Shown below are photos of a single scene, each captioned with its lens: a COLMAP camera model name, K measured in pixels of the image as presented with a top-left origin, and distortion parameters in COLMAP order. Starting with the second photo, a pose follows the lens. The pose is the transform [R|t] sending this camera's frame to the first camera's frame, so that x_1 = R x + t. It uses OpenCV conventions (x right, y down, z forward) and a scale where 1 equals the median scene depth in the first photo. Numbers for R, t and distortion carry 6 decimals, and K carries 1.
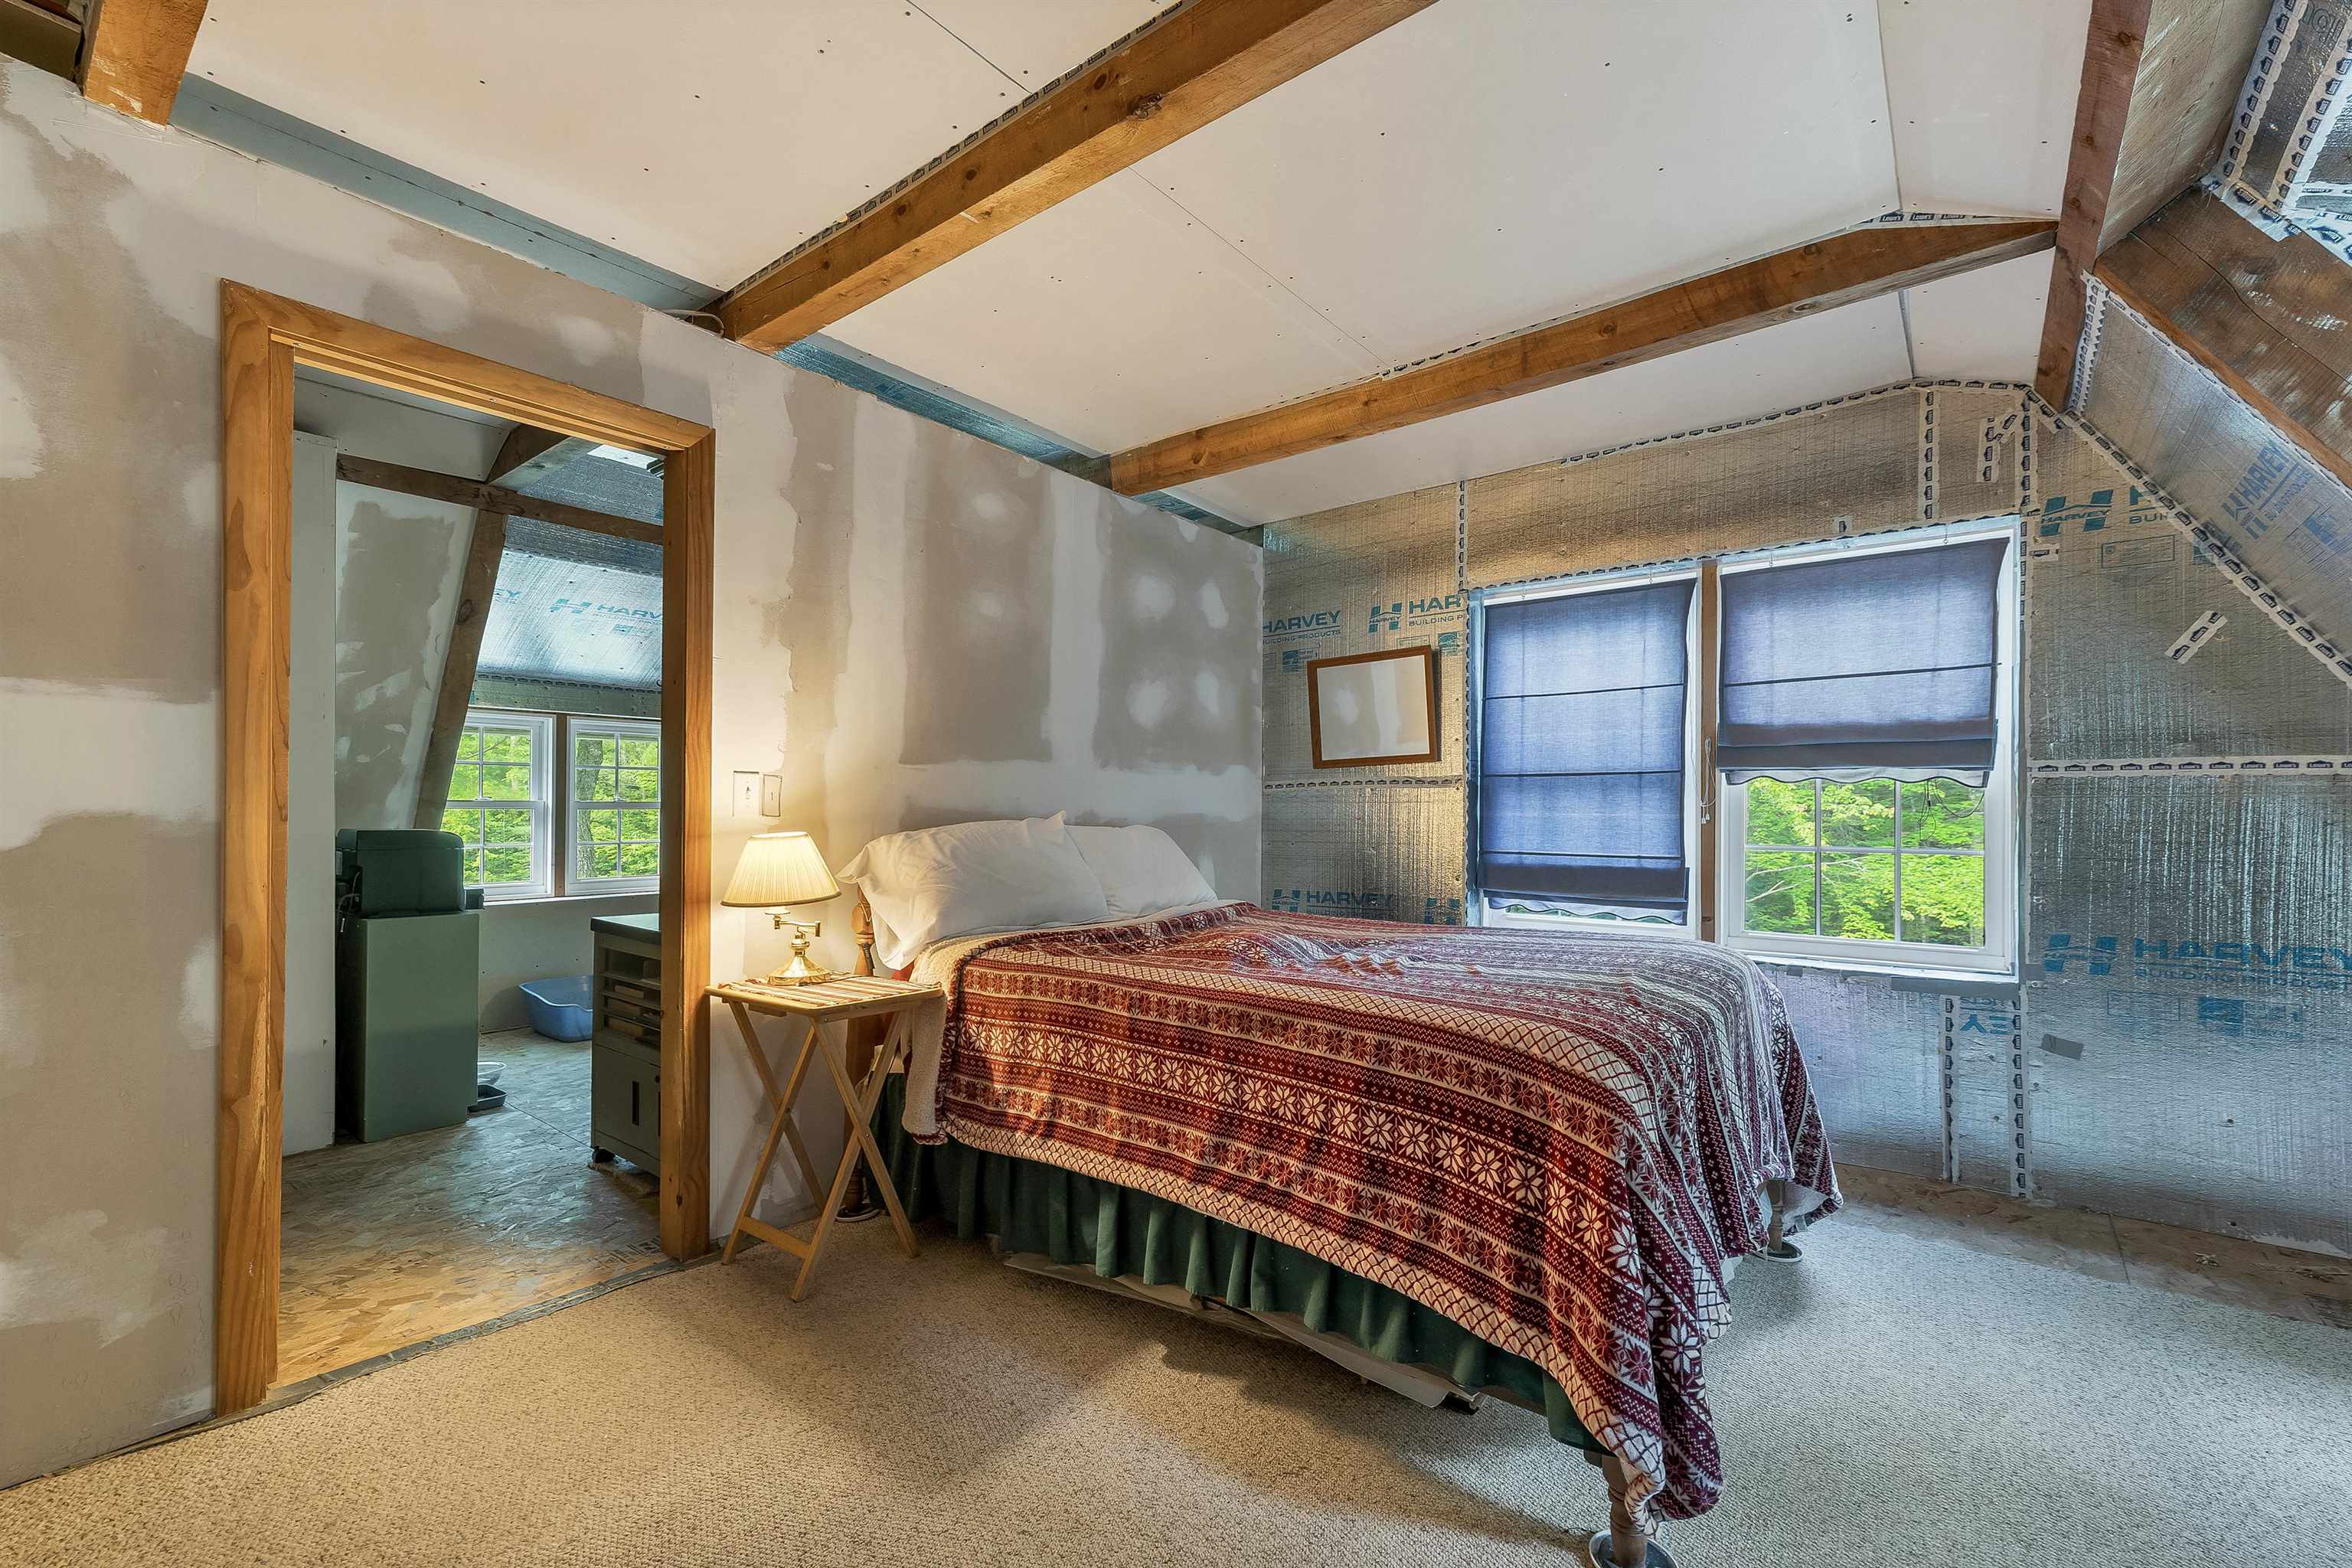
lens RADIAL K [[995.8, 0, 1173.7], [0, 995.8, 803.9], [0, 0, 1]] dist [0.002967, 0.000549]
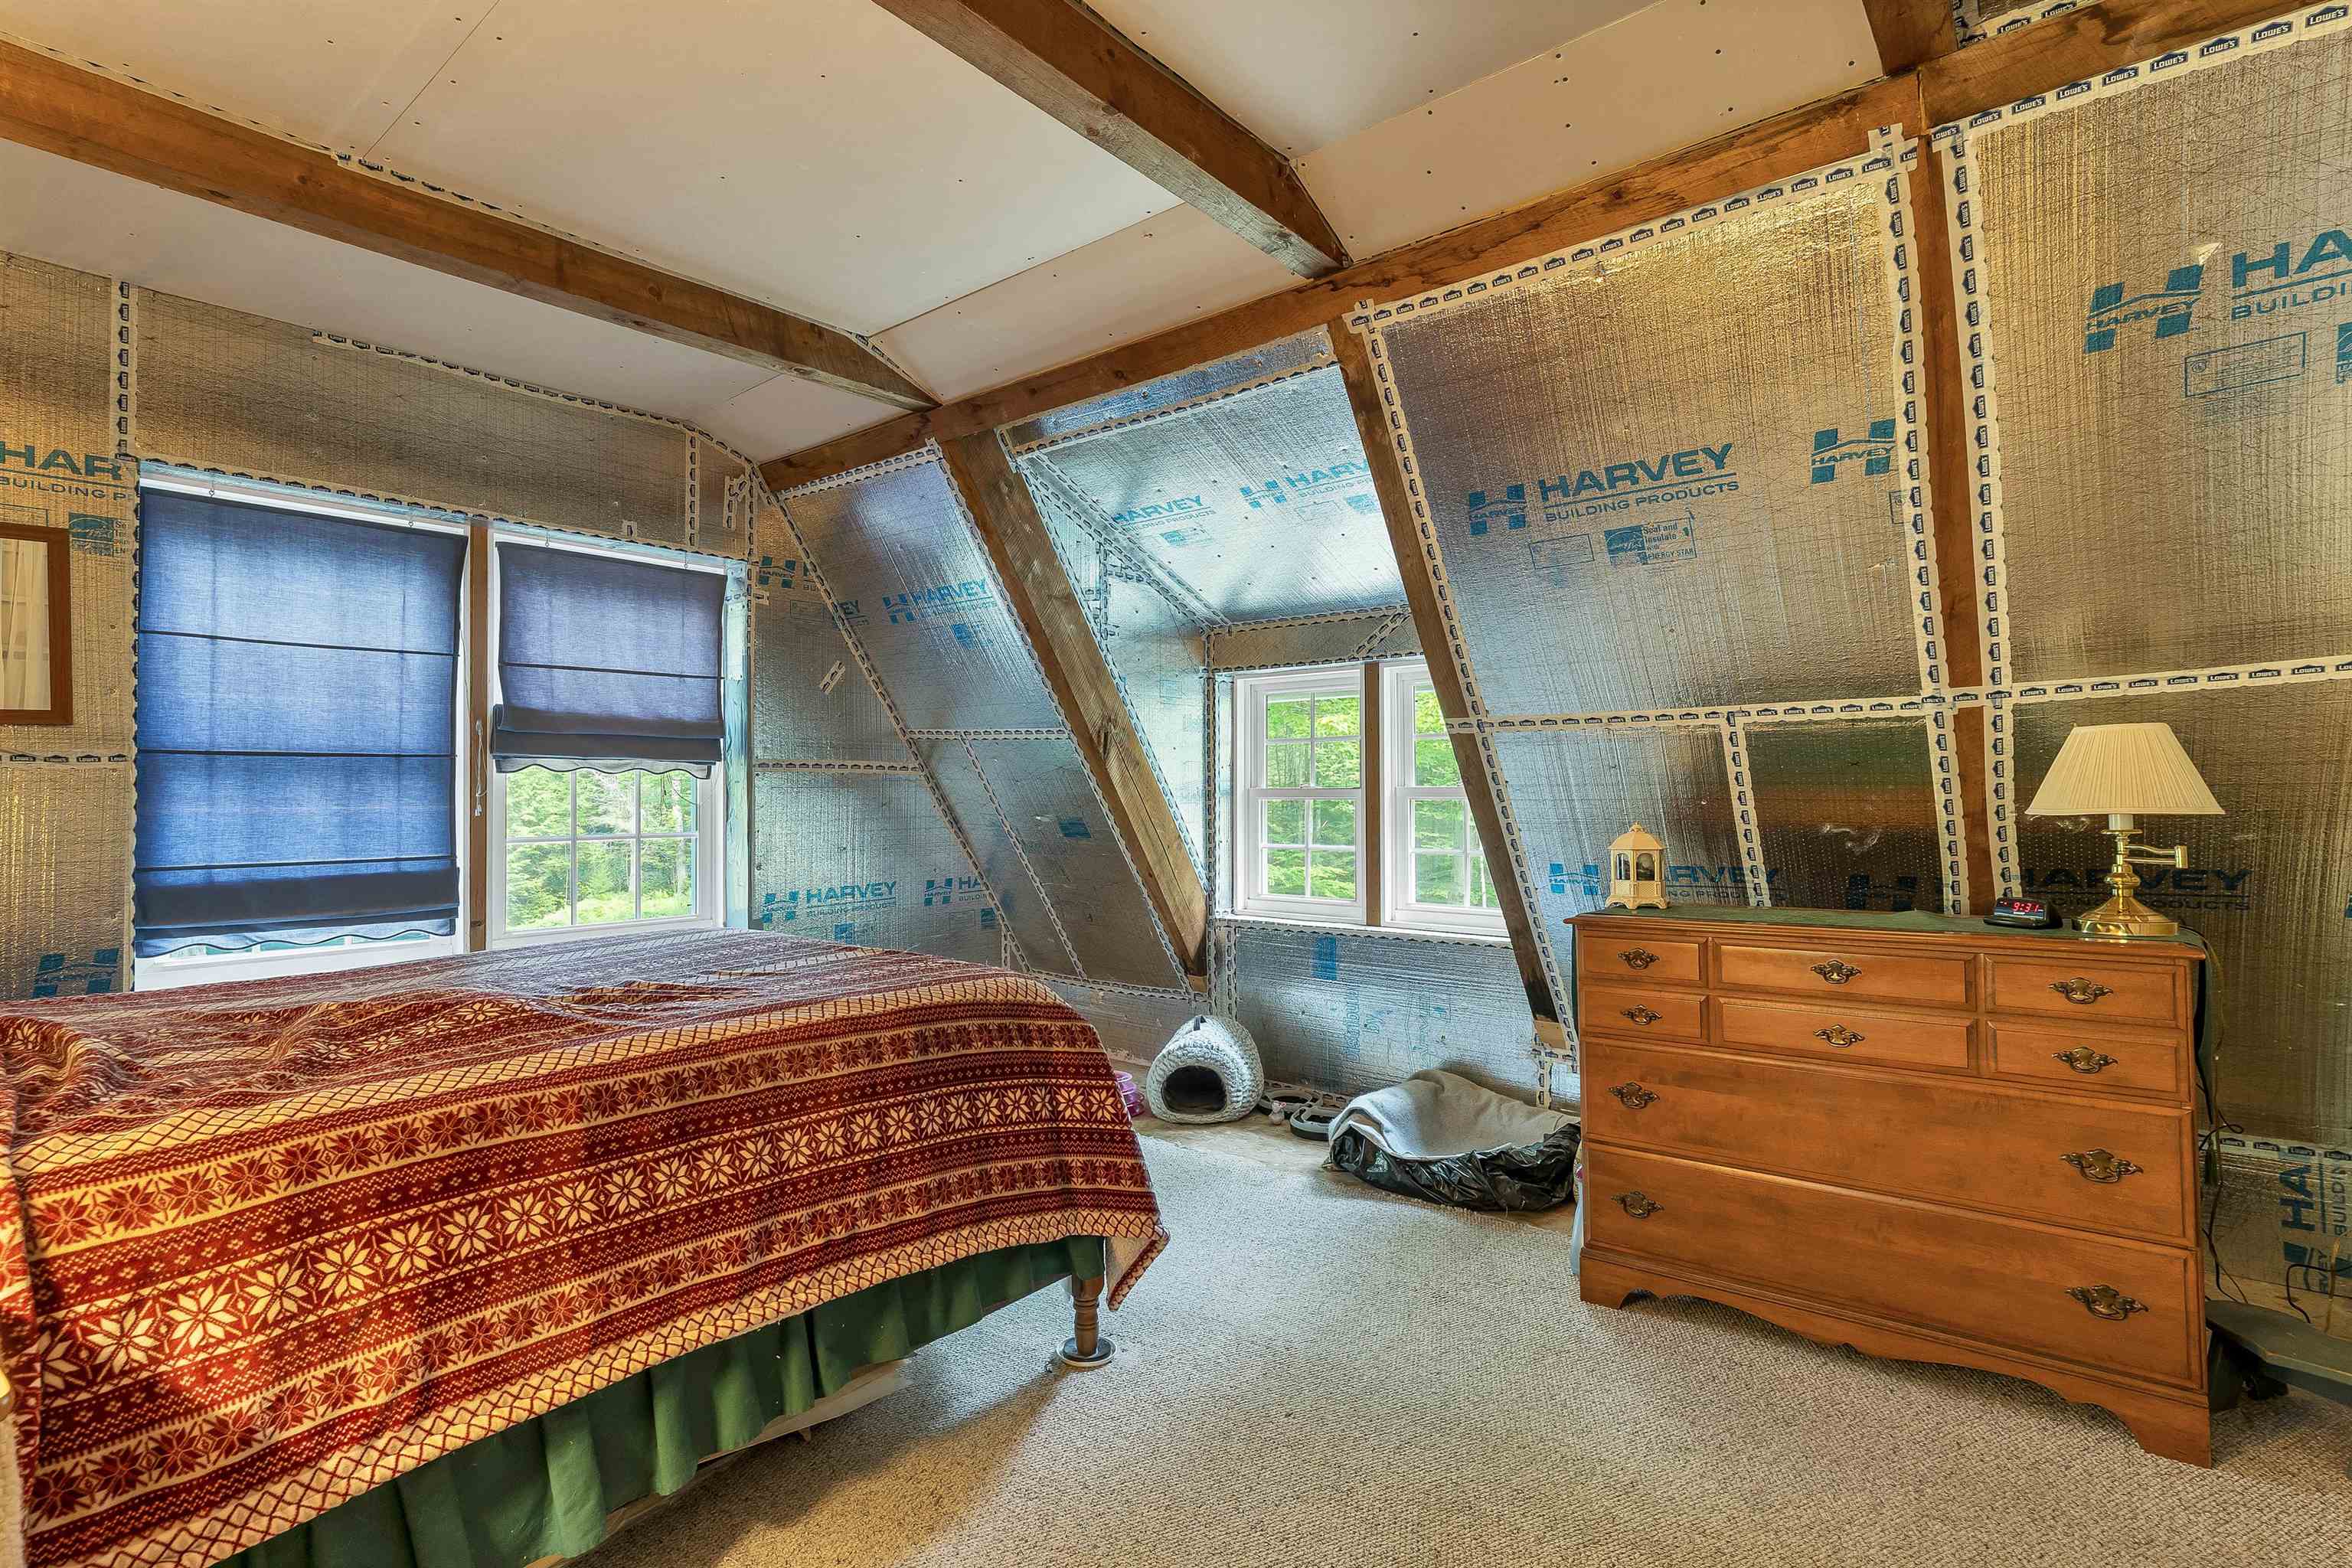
lens RADIAL K [[1137.9, 0, 1171.4], [0, 1137.9, 776.5], [0, 0, 1]] dist [0.000653, 0.000165]
pose [[0.008307, 0.011760, 0.999896, -0.693363], [0.002520, 0.999927, -0.011782, -0.002567], [-0.999962, 0.002617, 0.008276, 0.548730]]
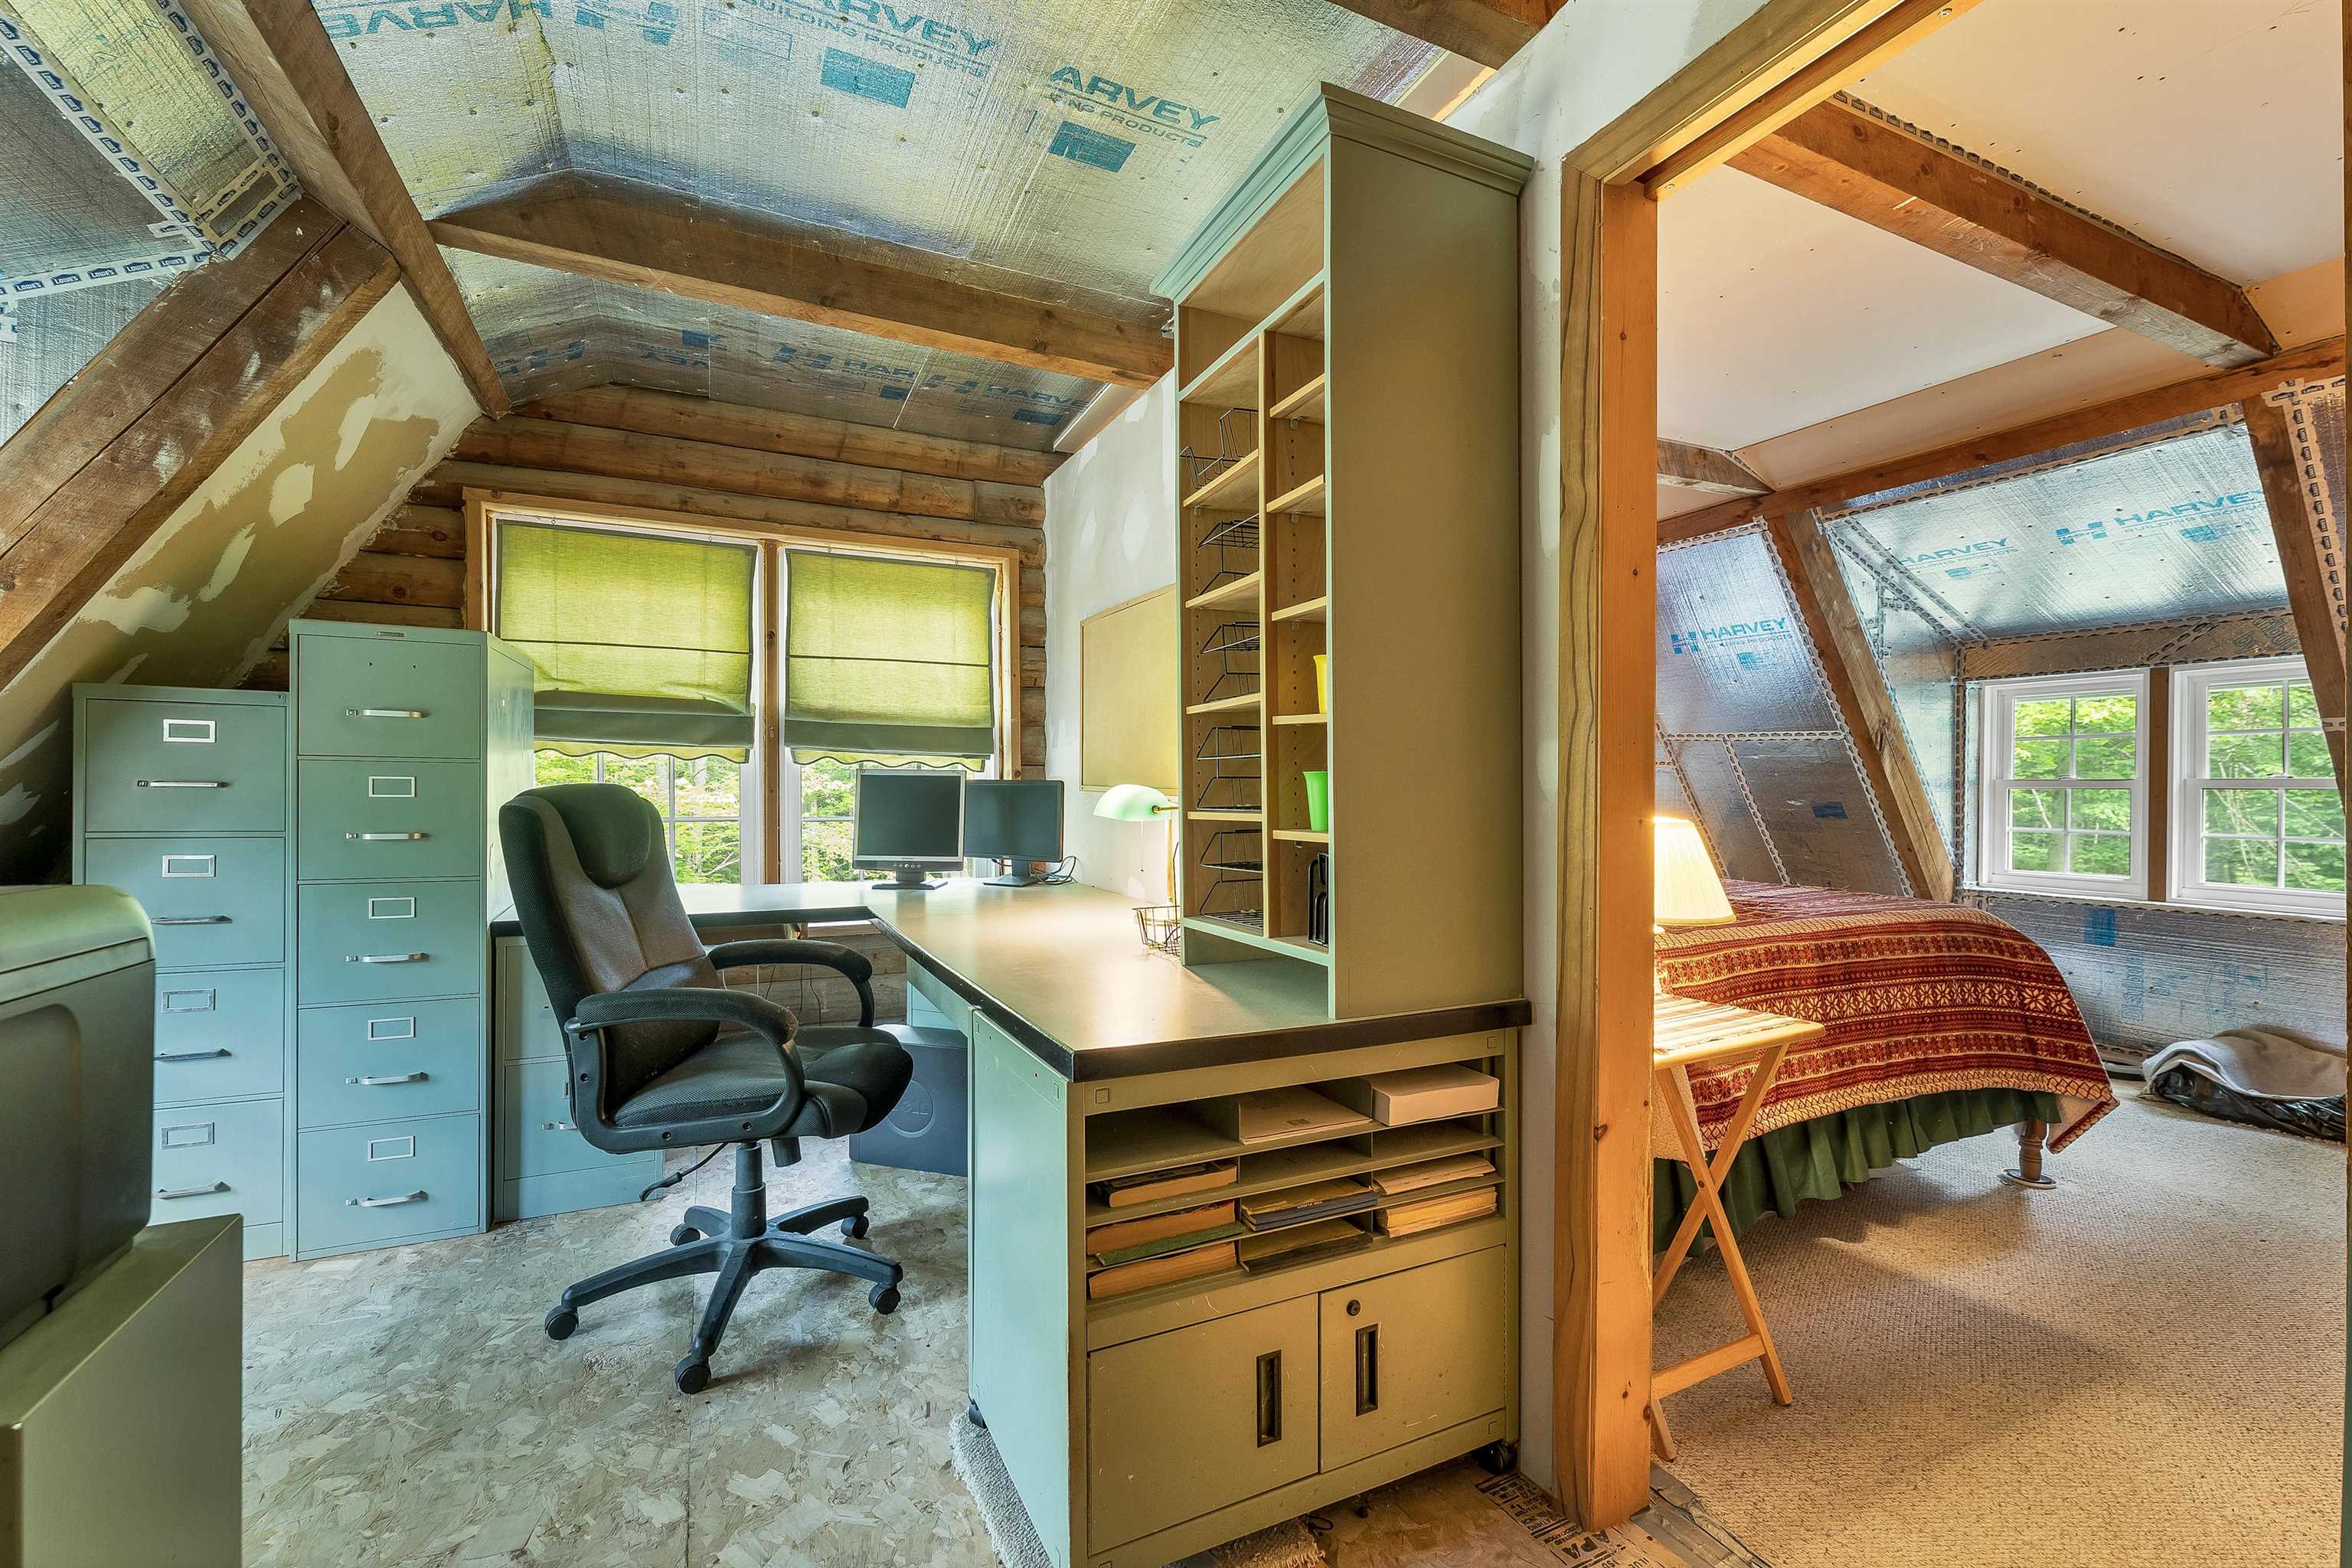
lens RADIAL K [[985.7, 0, 1168.7], [0, 985.7, 792.4], [0, 0, 1]] dist [-0.003099, -0.000107]
pose [[0.441735, -0.007814, 0.897111, -1.225538], [-0.002786, 0.999945, 0.010082, 0.005874], [-0.897141, -0.006953, 0.441689, 1.041544]]
